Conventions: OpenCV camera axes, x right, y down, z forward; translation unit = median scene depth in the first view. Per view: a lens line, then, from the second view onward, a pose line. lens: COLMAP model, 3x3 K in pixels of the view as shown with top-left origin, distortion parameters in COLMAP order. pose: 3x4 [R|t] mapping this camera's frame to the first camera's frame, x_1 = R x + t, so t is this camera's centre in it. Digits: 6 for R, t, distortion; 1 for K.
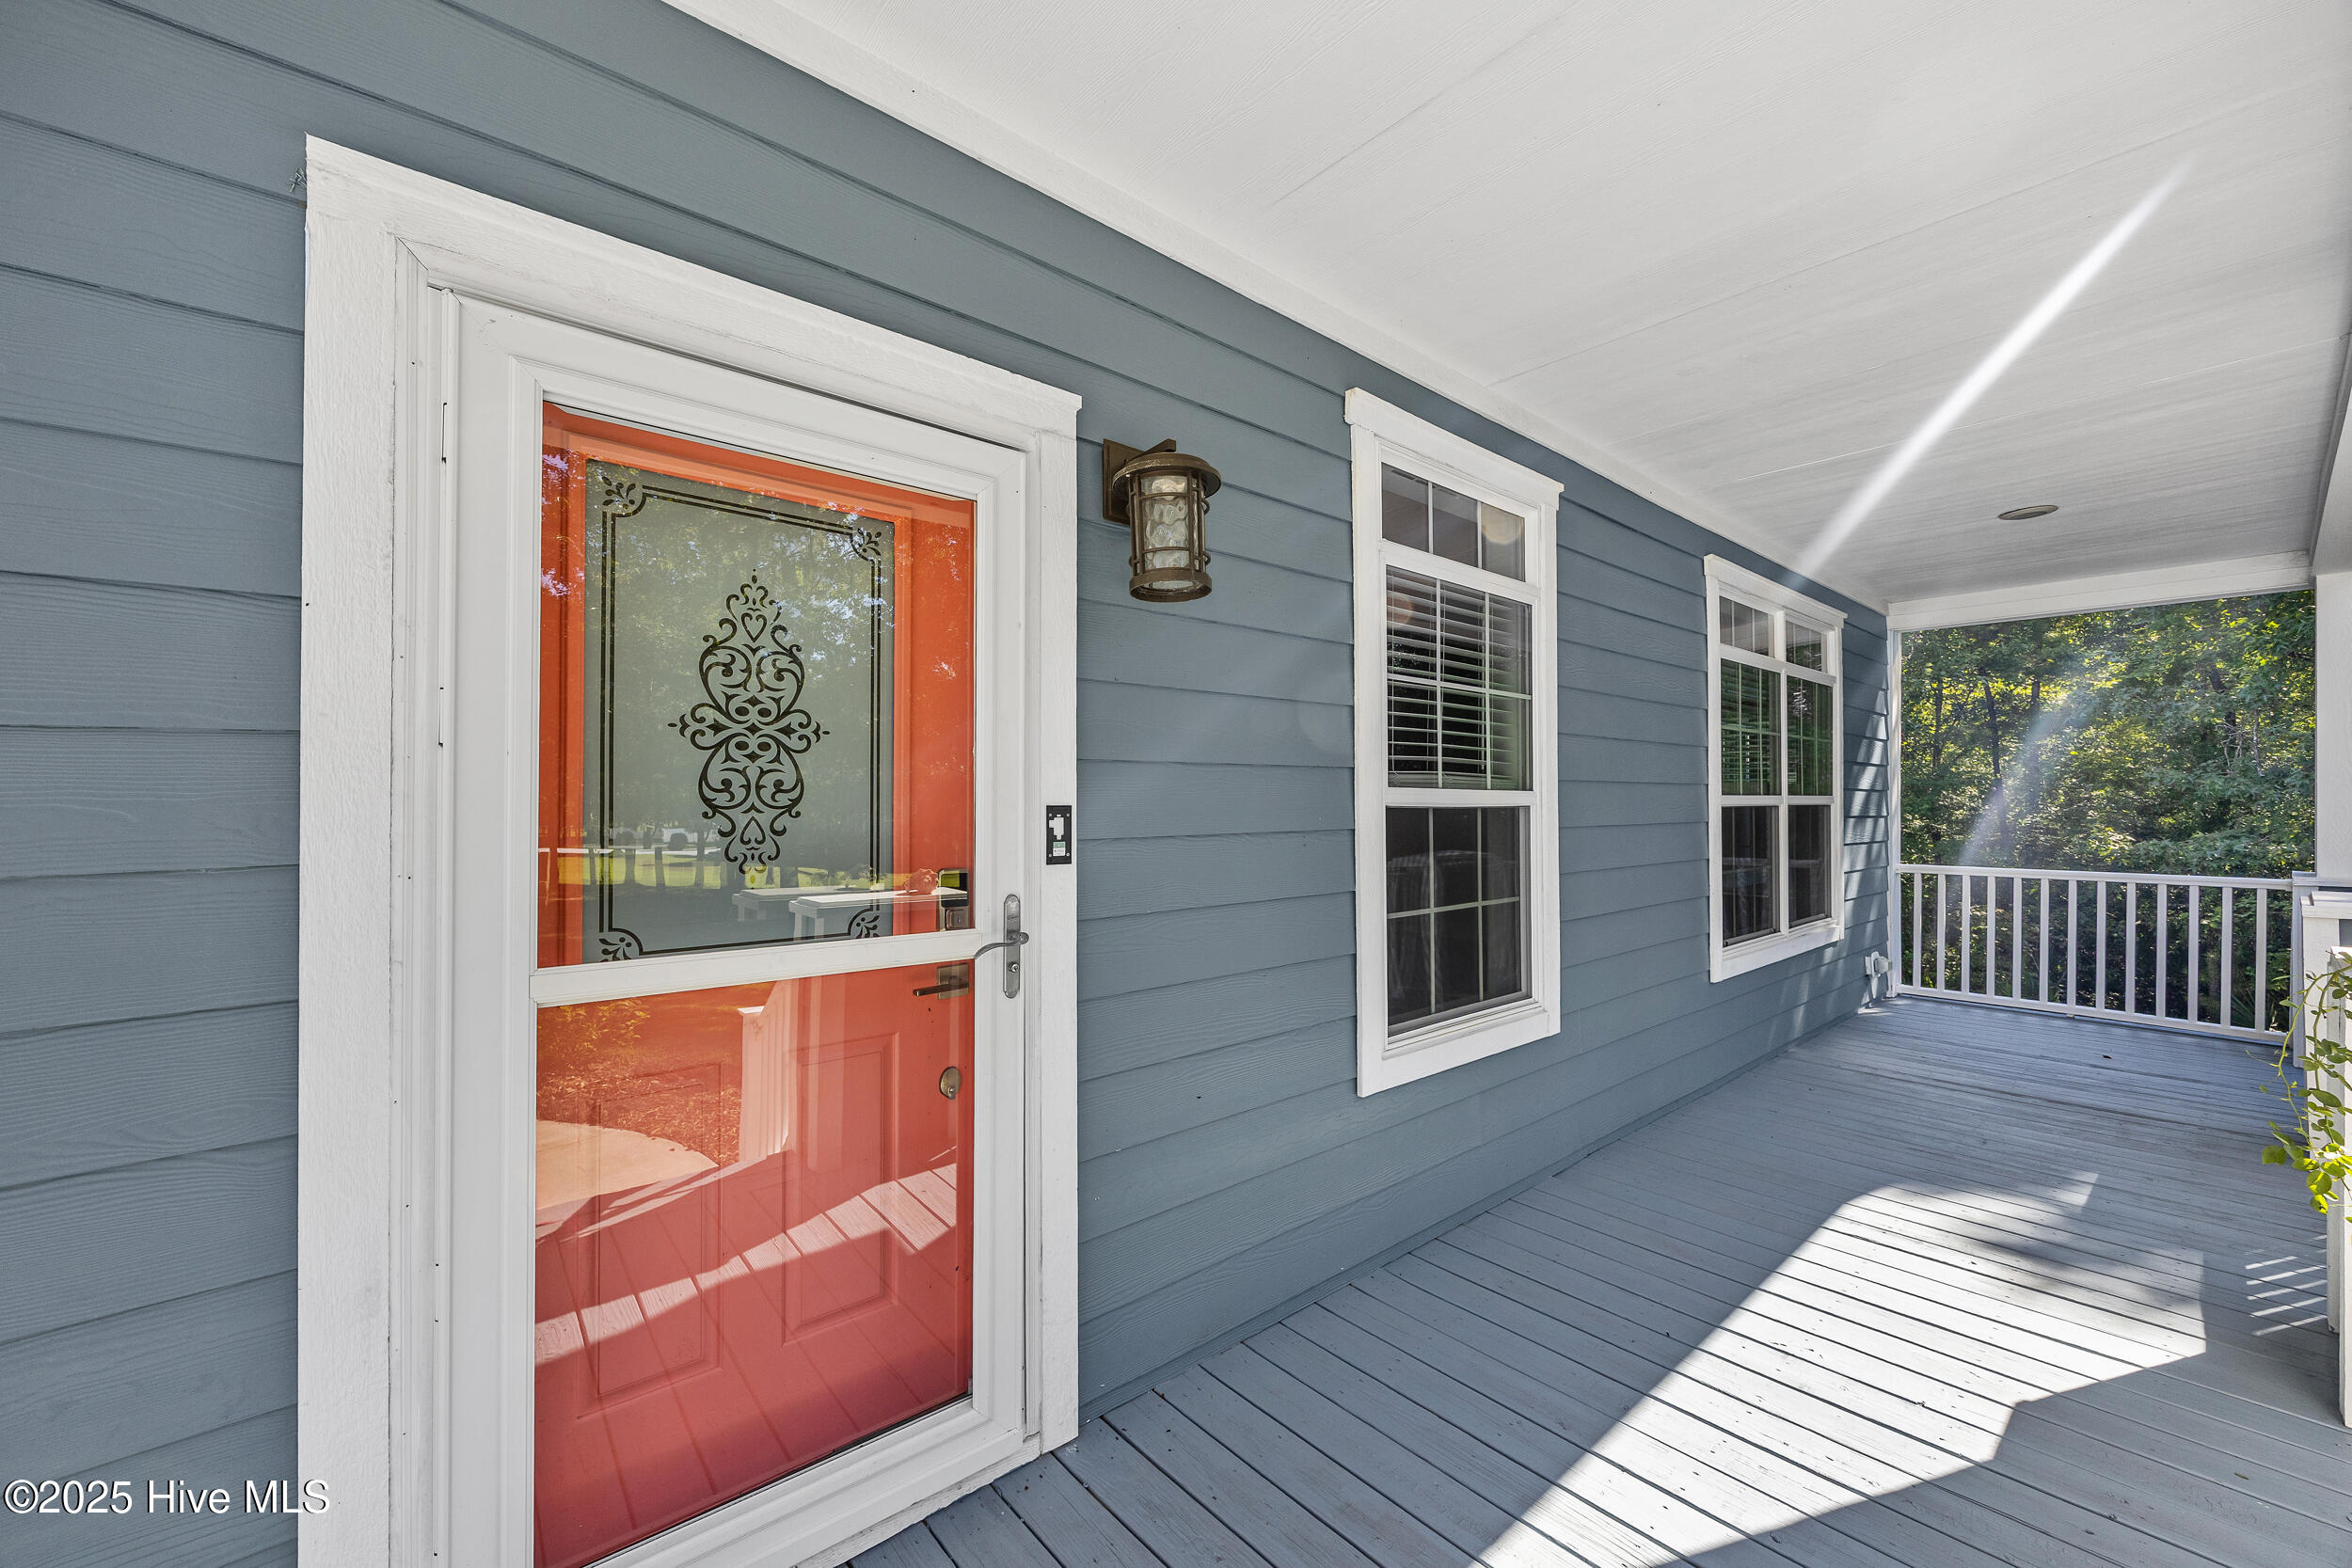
lens RADIAL K [[832.8, 0, 1178.8], [0, 832.8, 778.3], [0, 0, 1]] dist [0.001630, 0.000201]
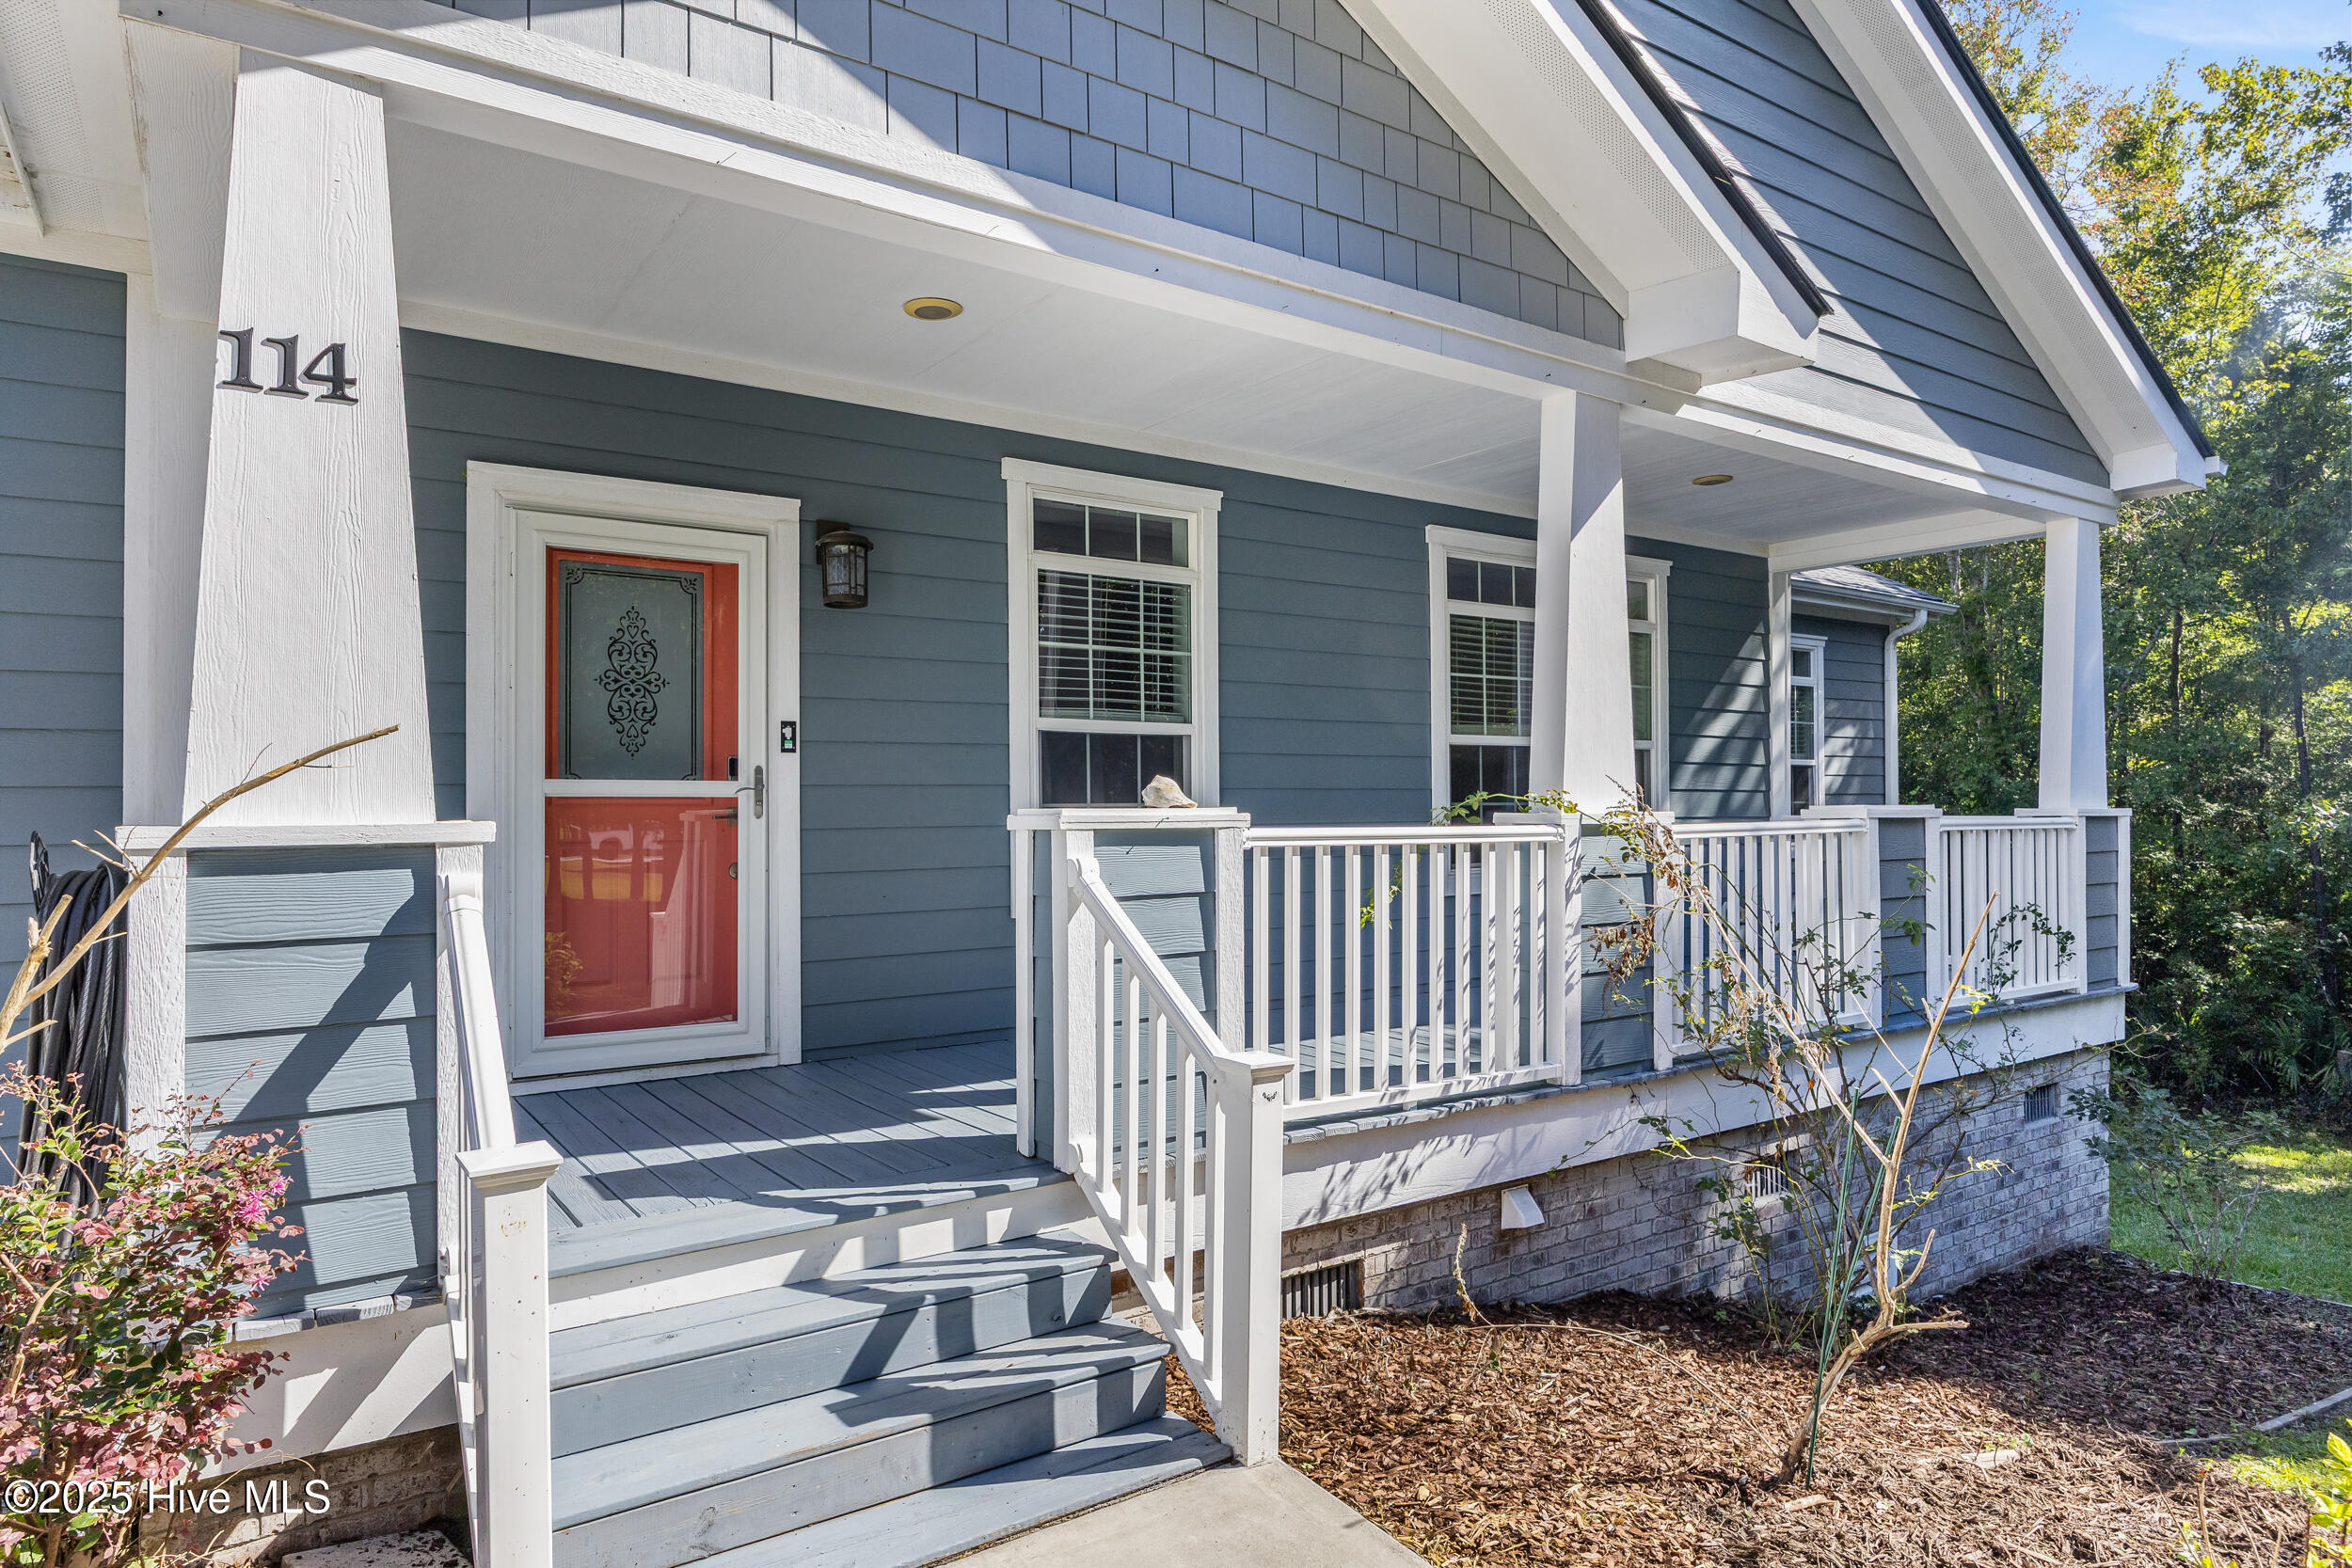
lens RADIAL K [[1392.2, 0, 1176.0], [0, 1392.2, 784.0], [0, 0, 1]] dist [-0.000929, -0.001327]
pose [[0.983448, -0.003799, -0.181149, 1.264095], [0.003564, 0.999992, -0.001621, 0.180693], [0.181154, 0.000948, 0.983454, -1.887779]]
